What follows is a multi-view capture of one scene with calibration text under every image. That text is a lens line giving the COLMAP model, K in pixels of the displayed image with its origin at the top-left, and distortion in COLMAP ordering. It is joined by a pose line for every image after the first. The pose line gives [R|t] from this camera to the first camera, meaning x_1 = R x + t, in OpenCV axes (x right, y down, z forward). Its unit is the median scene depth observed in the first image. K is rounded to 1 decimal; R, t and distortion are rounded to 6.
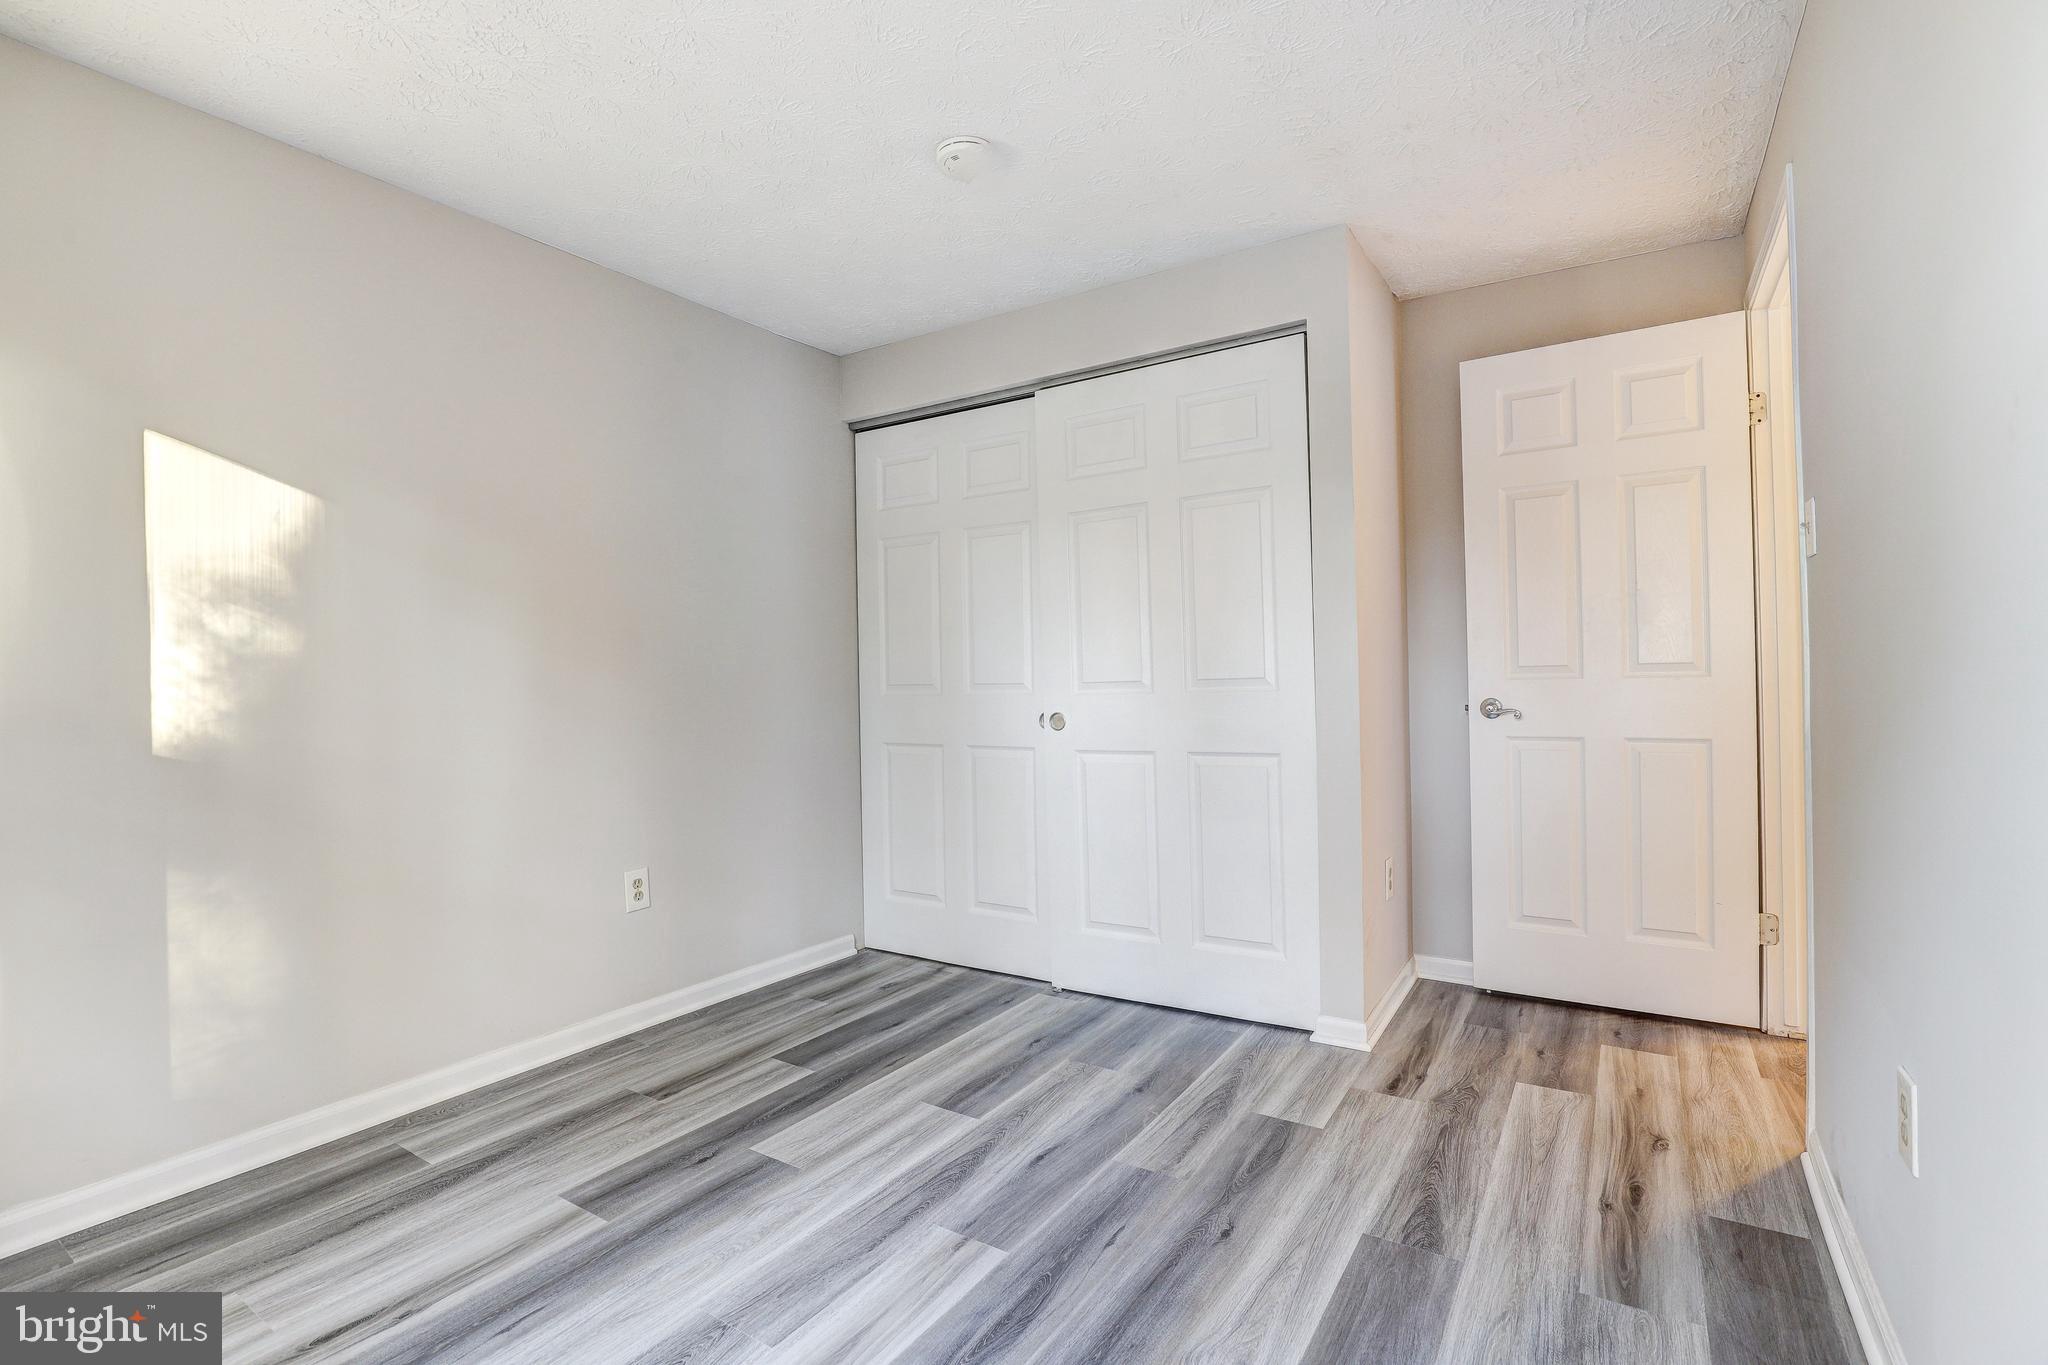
lens RADIAL K [[930.6, 0, 1036.0], [0, 930.6, 679.1], [0, 0, 1]] dist [-0.021871, 0.006947]
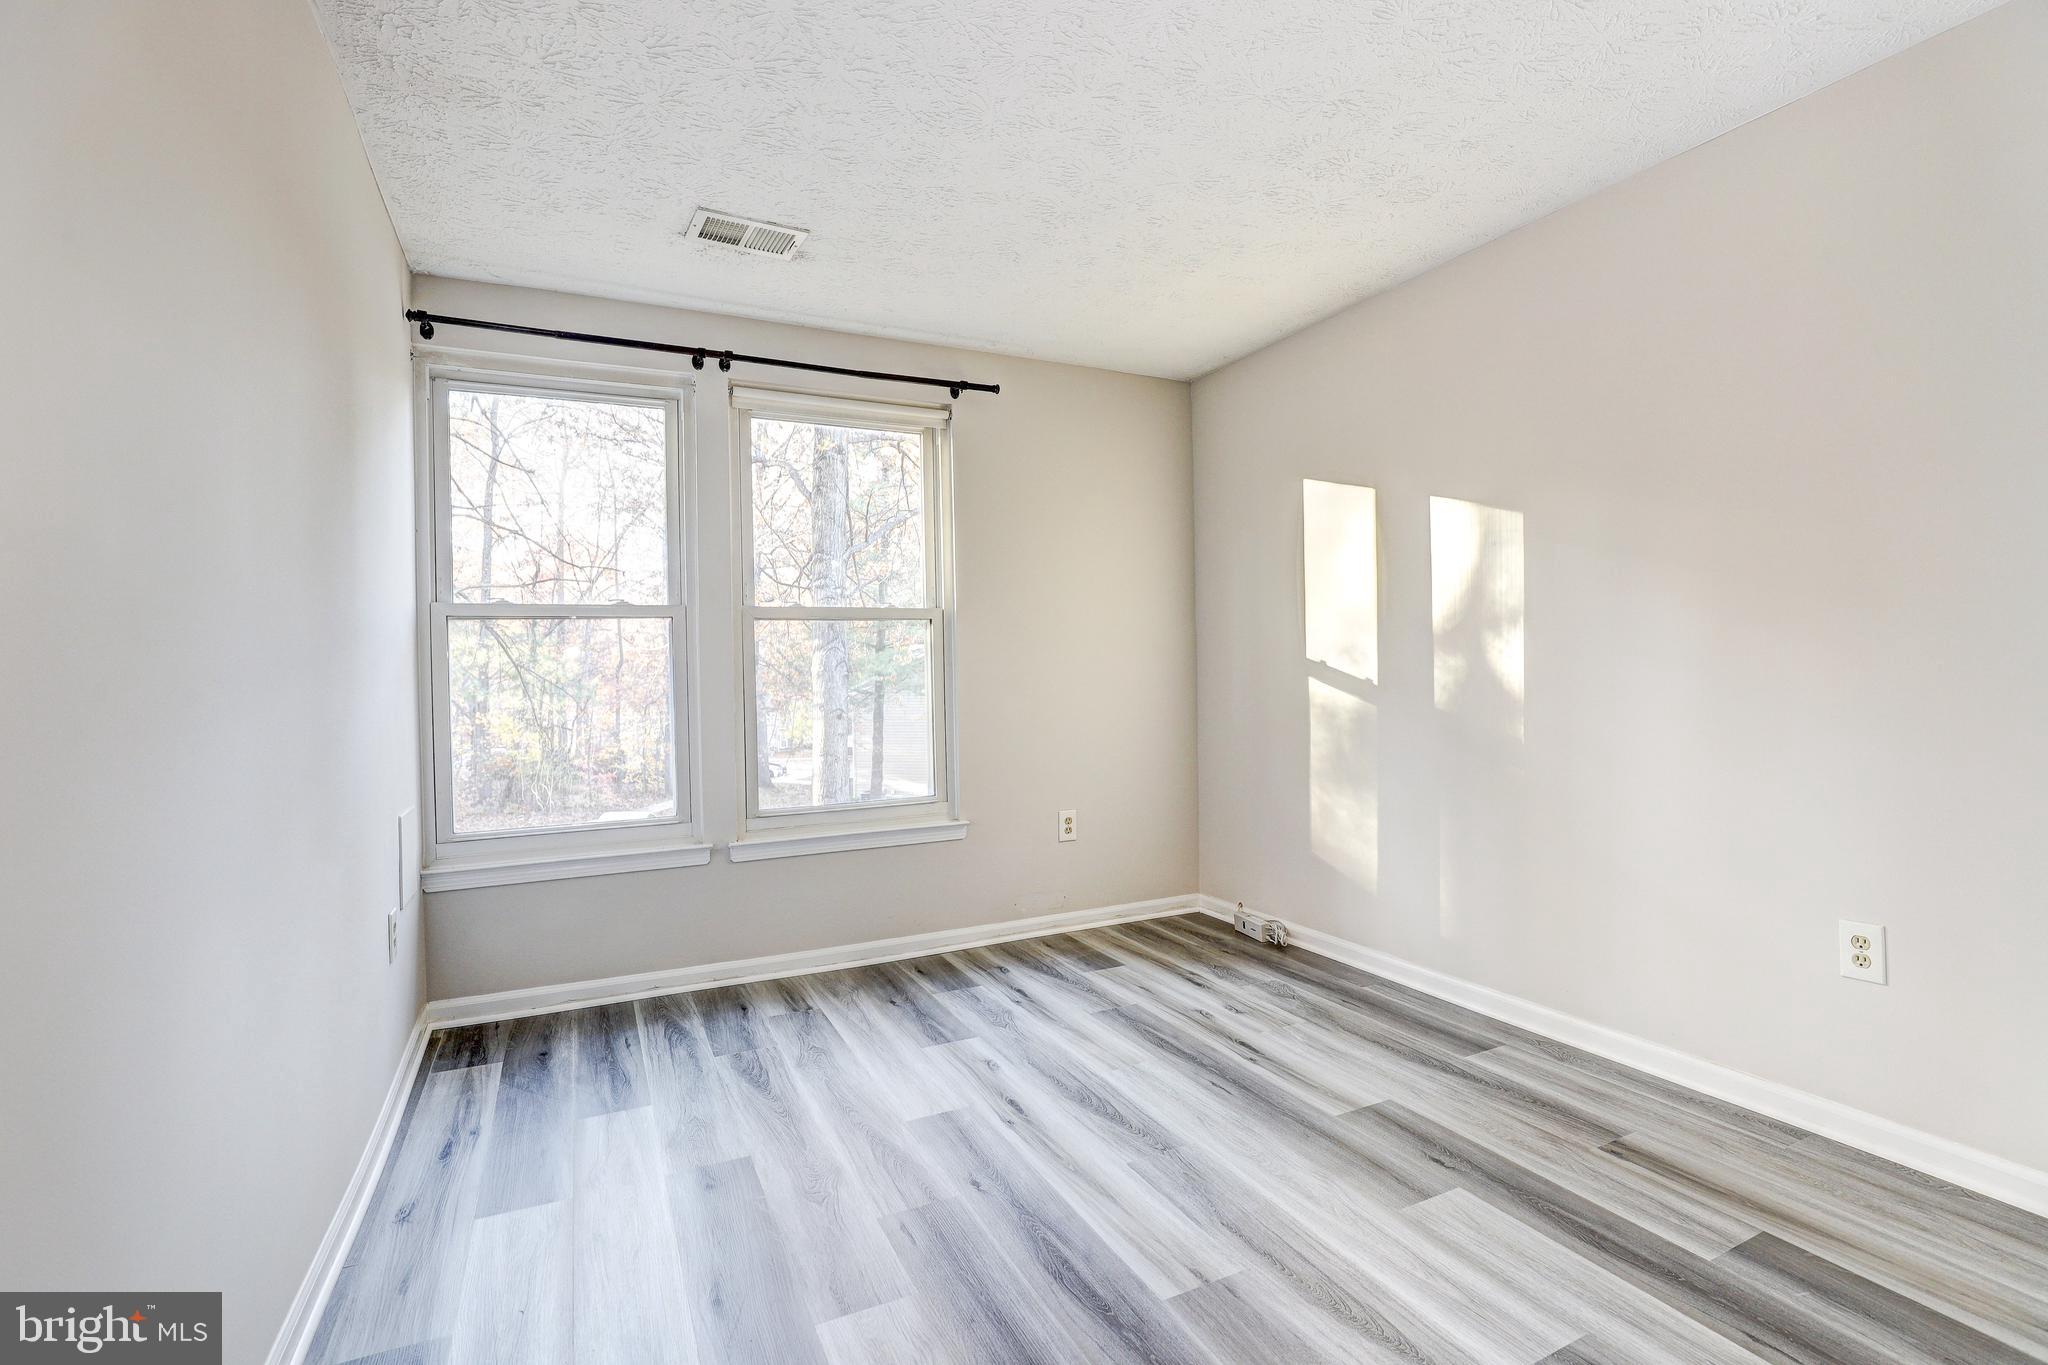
lens RADIAL K [[930.6, 0, 1036.0], [0, 930.6, 679.1], [0, 0, 1]] dist [-0.021871, 0.006947]
pose [[-0.505873, 0.031079, -0.862048, 0.648092], [0.027786, 0.999419, 0.019727, -0.014174], [0.862160, -0.013973, -0.506443, 1.096814]]
